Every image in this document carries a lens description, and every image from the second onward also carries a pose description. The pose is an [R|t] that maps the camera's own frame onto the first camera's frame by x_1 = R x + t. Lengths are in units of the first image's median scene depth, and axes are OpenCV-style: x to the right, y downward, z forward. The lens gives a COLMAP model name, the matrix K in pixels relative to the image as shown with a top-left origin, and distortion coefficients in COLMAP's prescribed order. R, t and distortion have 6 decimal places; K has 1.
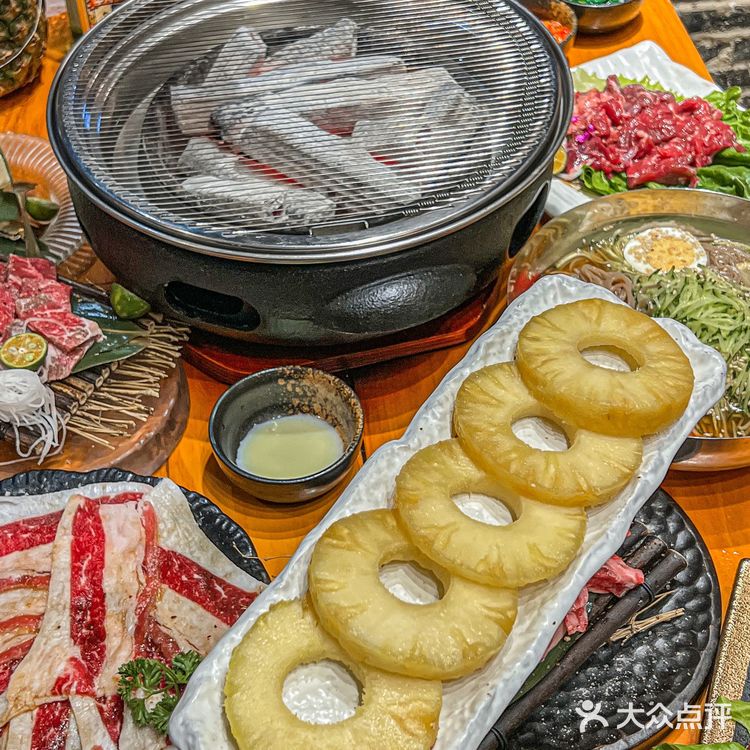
lens RADIAL K [[1277.5, 0, 374.6], [0, 1277.5, 376.8], [0, 0, 1]] dist [0.112017, 0.000000]
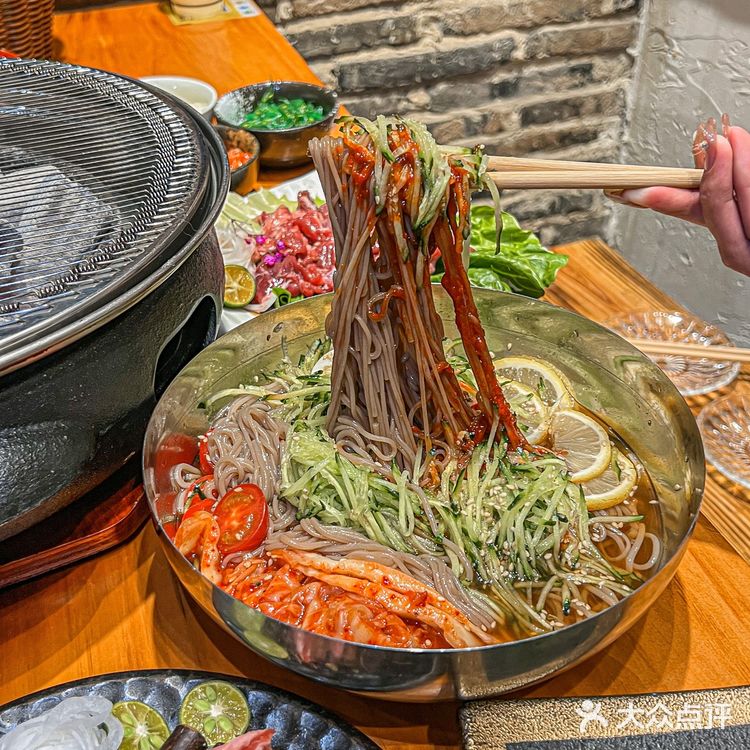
lens RADIAL K [[1183.8, 0, 375.1], [0, 1183.8, 375.0], [0, 0, 1]] dist [0.026946, 0.000000]
pose [[0.974291, -0.116318, 0.192944, 0.105522], [0.145346, 0.978872, -0.143817, -0.006683], [-0.172139, 0.168163, 0.970613, 0.425014]]
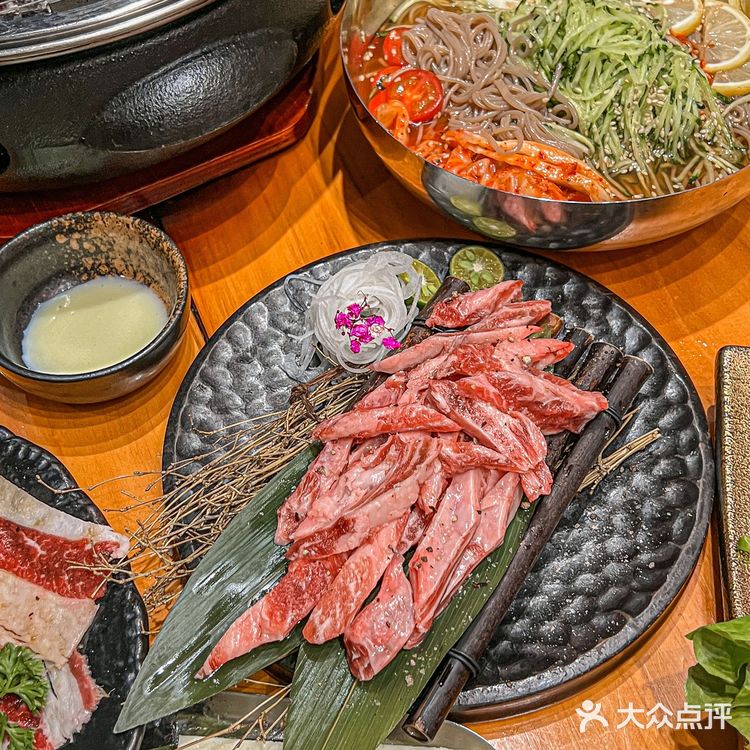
lens RADIAL K [[1283.3, 0, 374.1], [0, 1283.3, 377.6], [0, 0, 1]] dist [0.115908, 0.000000]
pose [[0.971109, -0.207610, 0.117669, -0.003697], [0.191053, 0.971840, 0.137930, 0.013561], [-0.142991, -0.111464, 0.983427, 0.255558]]
